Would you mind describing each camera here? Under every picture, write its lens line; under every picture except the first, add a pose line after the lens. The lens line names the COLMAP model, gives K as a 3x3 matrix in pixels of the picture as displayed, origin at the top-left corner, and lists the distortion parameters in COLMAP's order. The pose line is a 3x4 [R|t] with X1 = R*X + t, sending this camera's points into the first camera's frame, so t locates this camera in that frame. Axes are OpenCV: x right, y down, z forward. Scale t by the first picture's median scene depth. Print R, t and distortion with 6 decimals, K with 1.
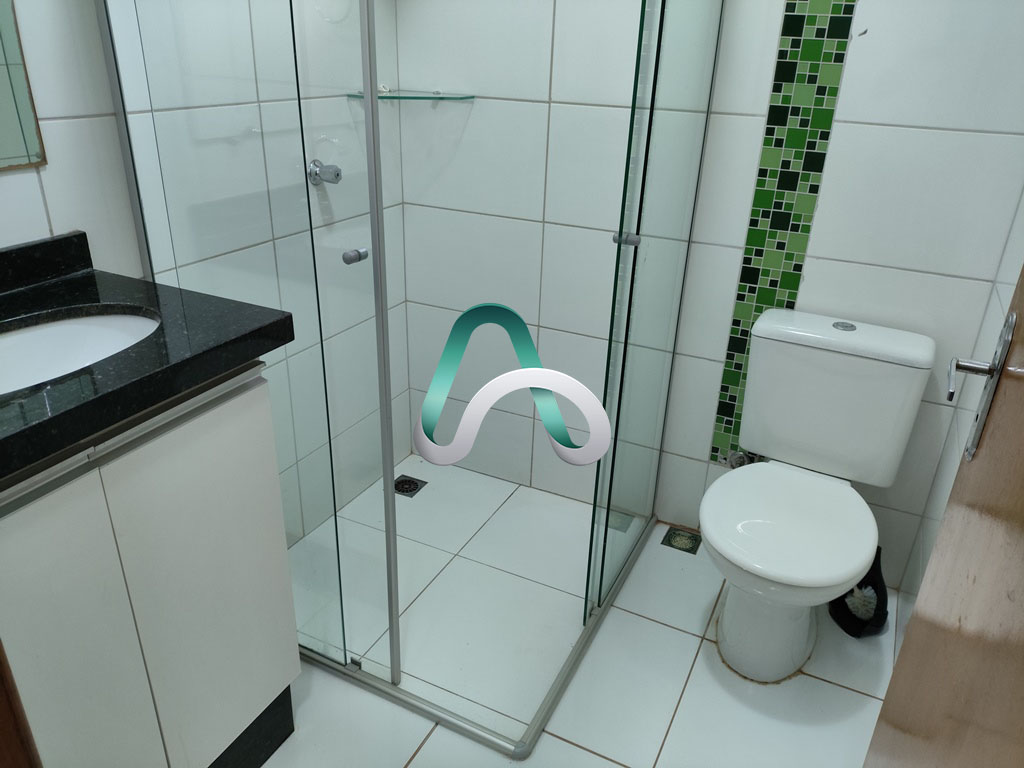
lens RADIAL K [[753.1, 0, 515.0], [0, 753.1, 382.5], [0, 0, 1]] dist [0.074529, -0.094391]
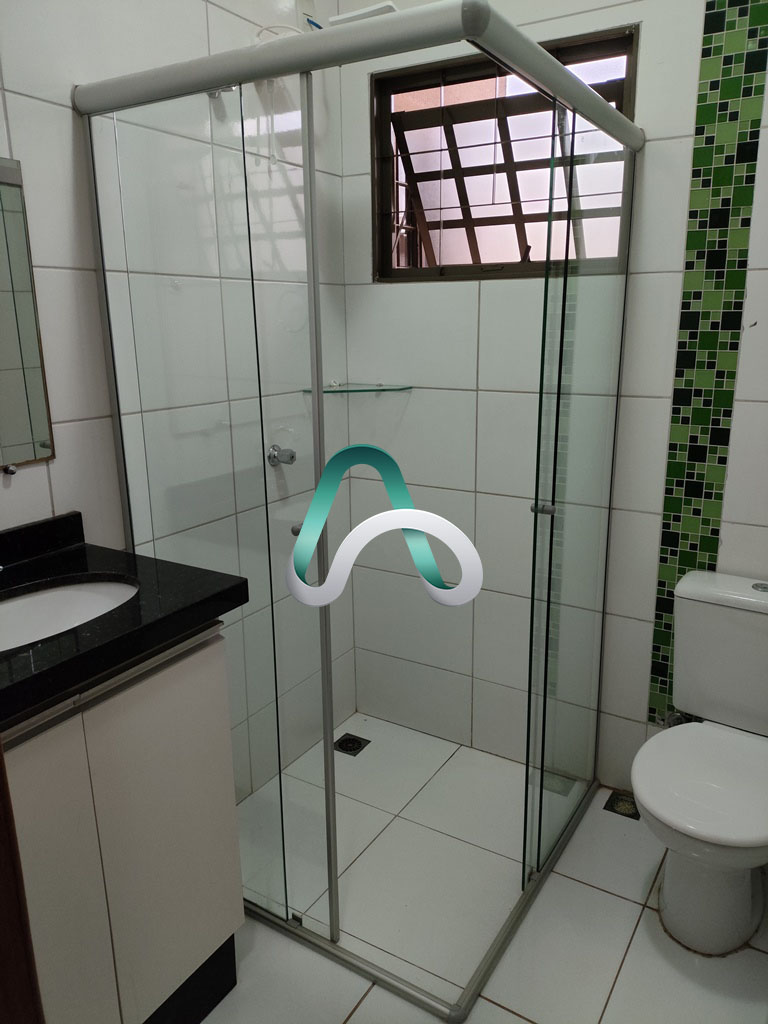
lens RADIAL K [[753.1, 0, 388.2], [0, 753.1, 509.2], [0, 0, 1]] dist [0.074529, -0.094391]
pose [[0.994262, -0.018860, -0.105295, 0.032553], [-0.000428, 0.983625, -0.180226, 0.009715], [0.106969, 0.179237, 0.977973, -0.095605]]
